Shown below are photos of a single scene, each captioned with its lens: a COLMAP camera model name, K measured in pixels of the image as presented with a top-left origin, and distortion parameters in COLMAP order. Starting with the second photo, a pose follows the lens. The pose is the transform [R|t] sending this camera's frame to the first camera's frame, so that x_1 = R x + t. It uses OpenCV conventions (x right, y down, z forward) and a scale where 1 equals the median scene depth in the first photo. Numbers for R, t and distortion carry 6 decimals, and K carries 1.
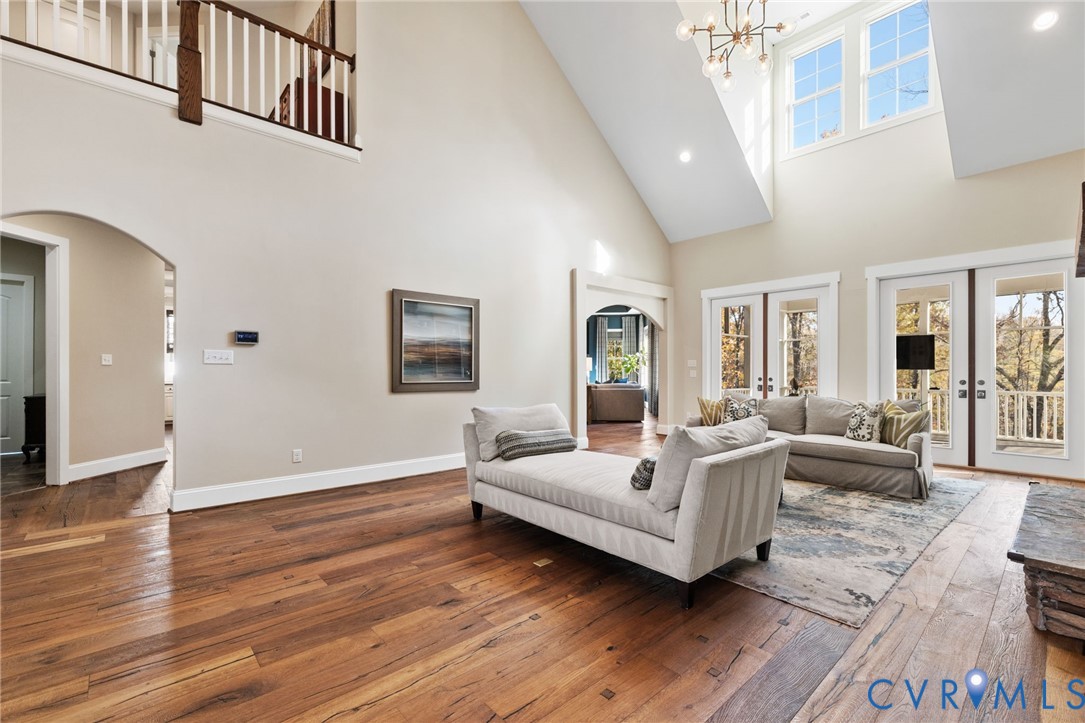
lens RADIAL K [[472.6, 0, 540.7], [0, 472.6, 371.6], [0, 0, 1]] dist [-0.002388, 0.001909]
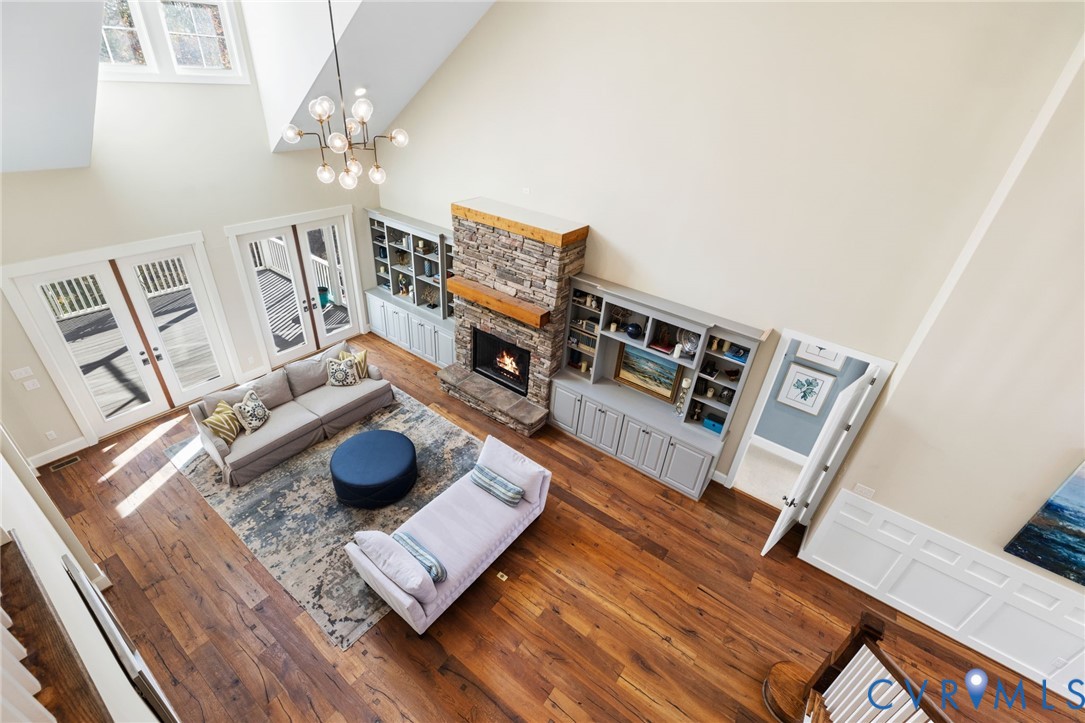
lens RADIAL K [[472.6, 0, 539.8], [0, 472.6, 358.3], [0, 0, 1]] dist [-0.002388, 0.001909]
pose [[-0.205655, -0.523569, 0.826790, -0.638484], [-0.070776, 0.850594, 0.521039, -0.742325], [-0.976062, 0.048637, -0.211985, 0.708762]]
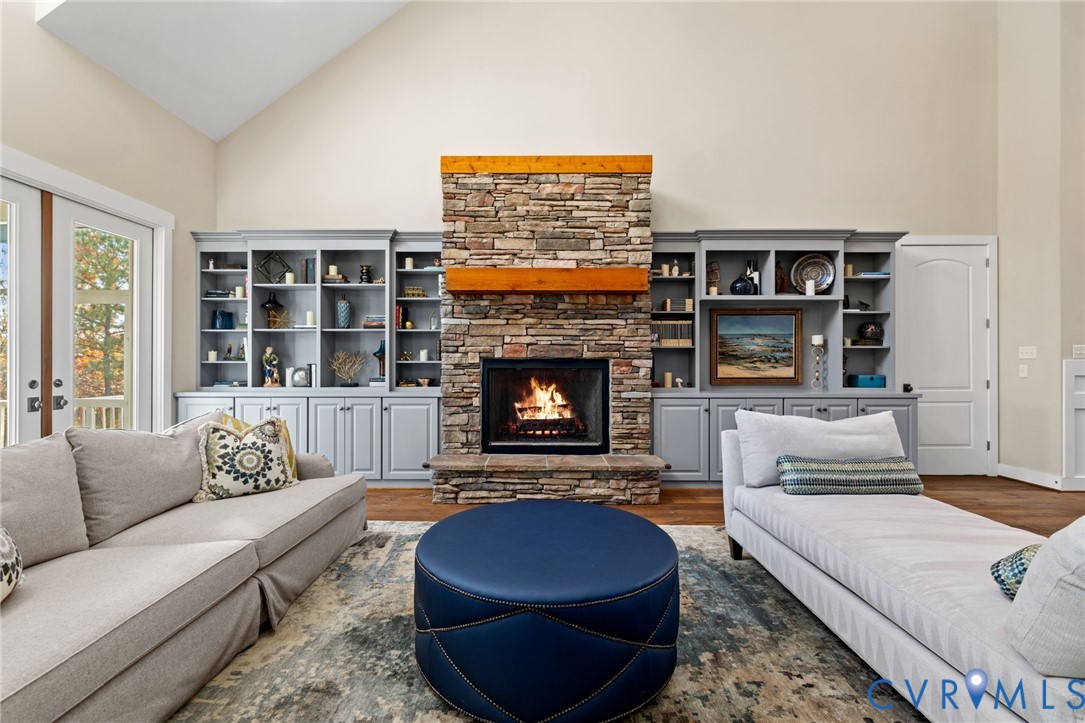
lens RADIAL K [[472.6, 0, 535.0], [0, 472.6, 362.4], [0, 0, 1]] dist [-0.002388, 0.001909]
pose [[-0.741170, 0.003267, 0.671309, 0.073373], [0.001361, 0.999993, -0.003364, -0.001105], [-0.671315, -0.001579, -0.741170, 1.182236]]
